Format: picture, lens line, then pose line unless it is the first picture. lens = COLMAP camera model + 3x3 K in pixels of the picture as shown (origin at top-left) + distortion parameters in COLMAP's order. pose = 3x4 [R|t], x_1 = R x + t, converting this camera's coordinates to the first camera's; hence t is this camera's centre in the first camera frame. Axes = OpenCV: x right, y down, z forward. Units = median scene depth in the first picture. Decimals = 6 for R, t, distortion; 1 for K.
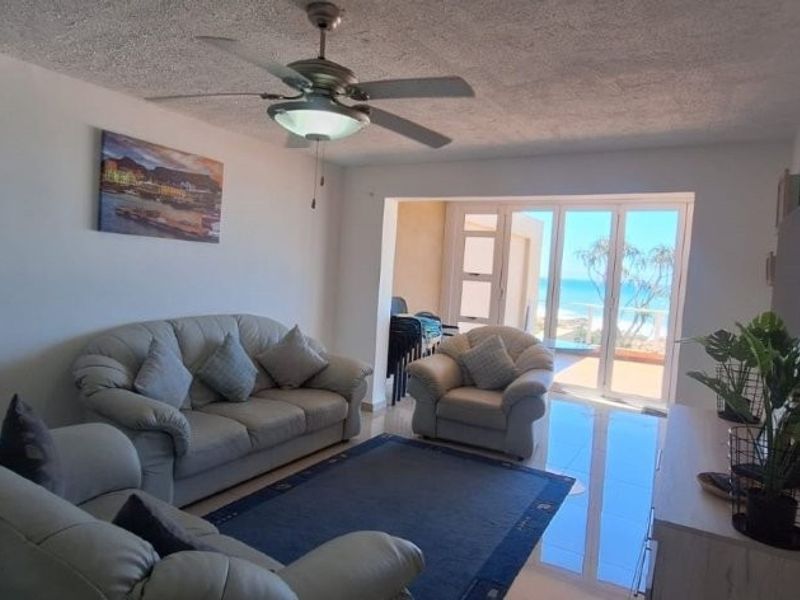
lens RADIAL K [[518.9, 0, 395.8], [0, 518.9, 300.1], [0, 0, 1]] dist [-0.003144, 0.000668]
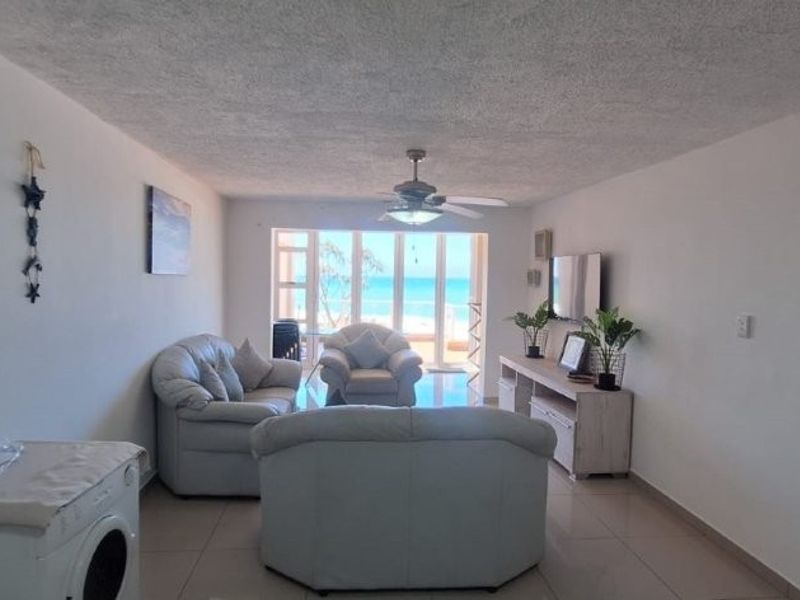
lens RADIAL K [[518.9, 0, 395.8], [0, 518.9, 300.1], [0, 0, 1]] dist [-0.003144, 0.000668]
pose [[0.806246, -0.074631, 0.586854, -0.624738], [0.067874, 0.997129, 0.033558, -0.059093], [-0.587674, 0.012776, 0.808997, -0.186839]]
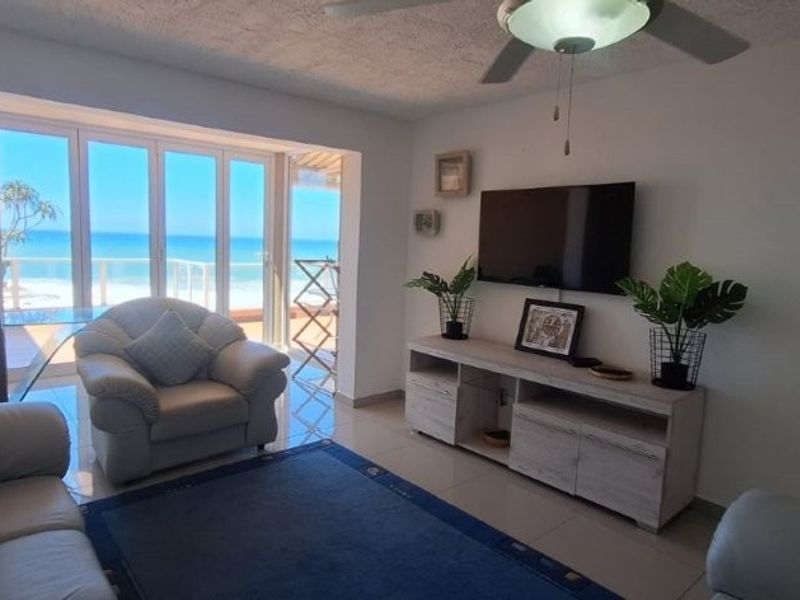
lens RADIAL K [[518.9, 0, 395.8], [0, 518.9, 300.1], [0, 0, 1]] dist [-0.003144, 0.000668]
pose [[0.327682, -0.157986, 0.931486, -0.440967], [0.043907, 0.987401, 0.152024, -0.053352], [-0.943767, -0.008916, 0.330490, 0.500729]]
